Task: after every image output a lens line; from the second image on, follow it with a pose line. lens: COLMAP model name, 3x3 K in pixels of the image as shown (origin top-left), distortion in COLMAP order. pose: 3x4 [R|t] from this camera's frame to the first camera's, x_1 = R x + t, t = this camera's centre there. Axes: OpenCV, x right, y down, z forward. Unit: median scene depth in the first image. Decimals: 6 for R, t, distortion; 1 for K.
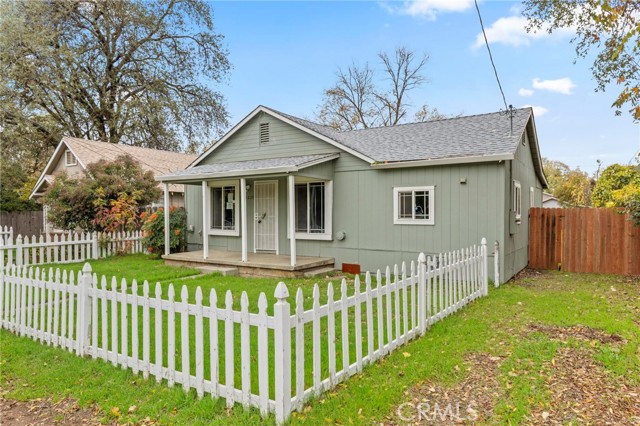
lens RADIAL K [[417.4, 0, 320.0], [0, 417.4, 213.0], [0, 0, 1]] dist [0.002360, 0.000162]
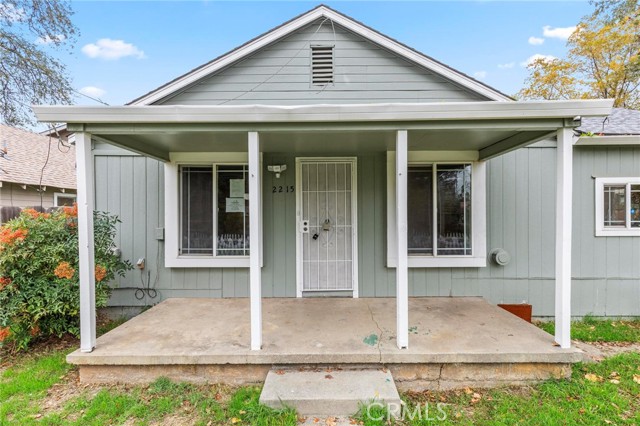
lens RADIAL K [[296.0, 0, 322.8], [0, 296.0, 216.2], [0, 0, 1]] dist [0.004085, 0.000763]
pose [[0.838357, -0.007258, 0.545073, -0.350244], [0.004935, 0.999971, 0.005725, -0.006605], [-0.545099, -0.002109, 0.838369, 0.725334]]
